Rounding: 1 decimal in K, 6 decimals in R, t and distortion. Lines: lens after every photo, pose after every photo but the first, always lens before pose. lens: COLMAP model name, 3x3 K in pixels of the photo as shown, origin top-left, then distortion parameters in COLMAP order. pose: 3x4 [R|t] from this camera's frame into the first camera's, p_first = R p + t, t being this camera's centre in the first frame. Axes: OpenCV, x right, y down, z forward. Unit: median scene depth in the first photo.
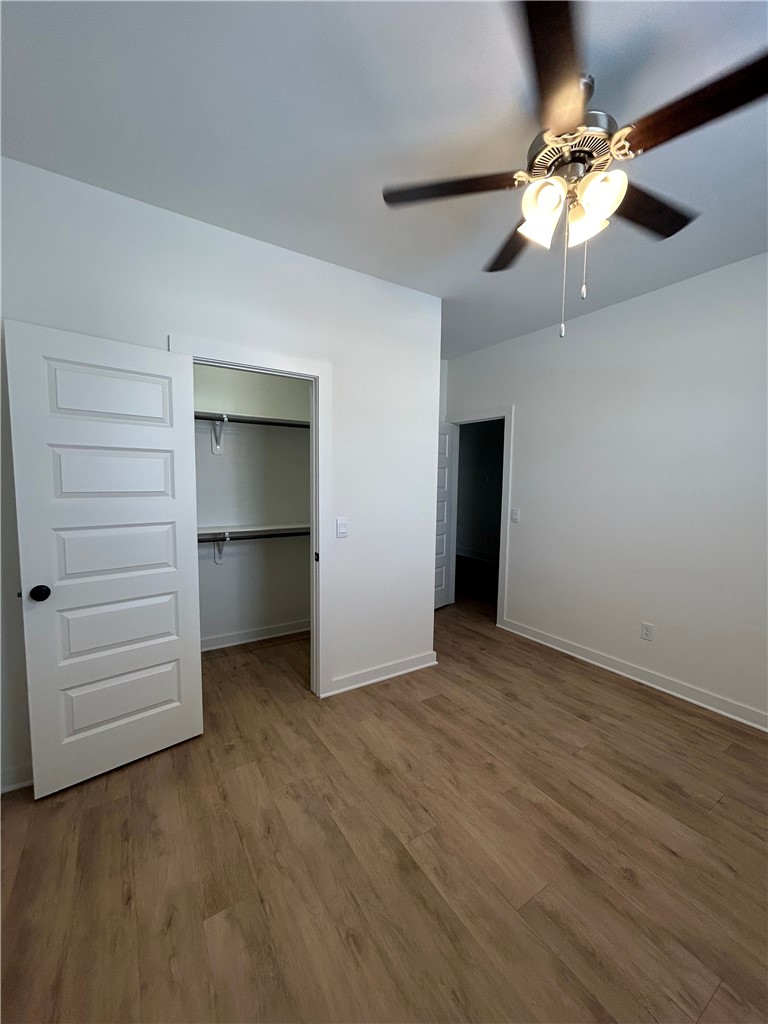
lens RADIAL K [[412.5, 0, 386.2], [0, 412.5, 513.5], [0, 0, 1]] dist [-0.000220, 0.000623]
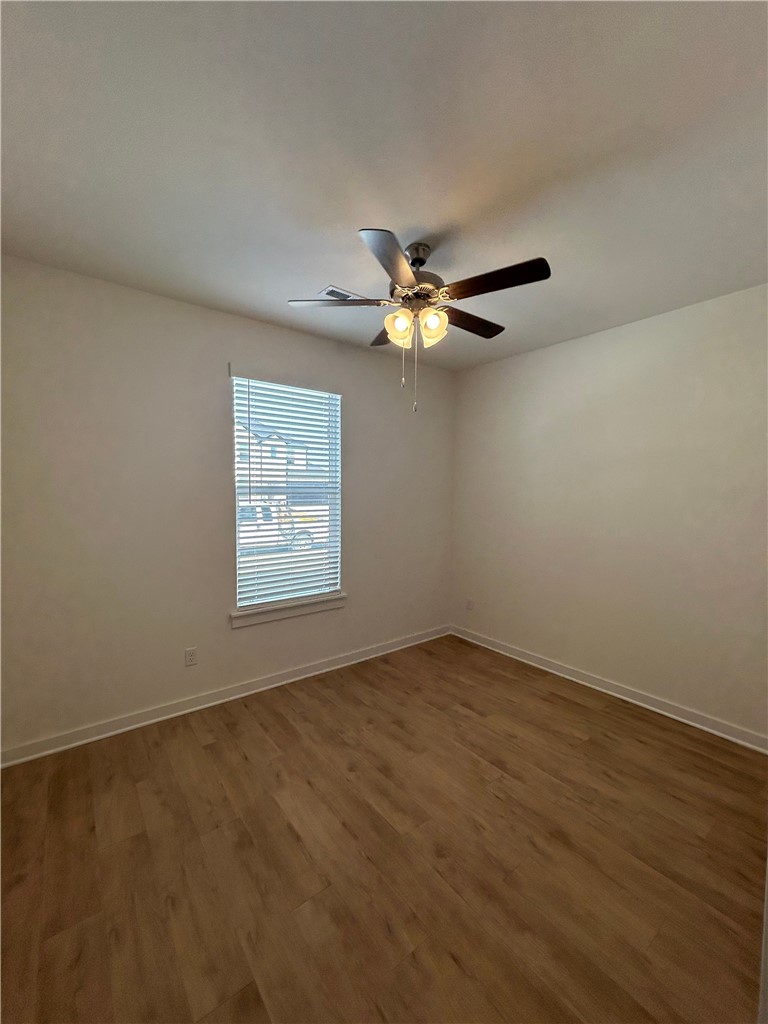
lens RADIAL K [[412.5, 0, 386.2], [0, 412.5, 513.5], [0, 0, 1]] dist [-0.000220, 0.000623]
pose [[-0.995768, -0.019403, -0.089835, 0.480700], [-0.031858, 0.989728, 0.139372, -0.196111], [0.086208, 0.141644, -0.986157, 1.827074]]
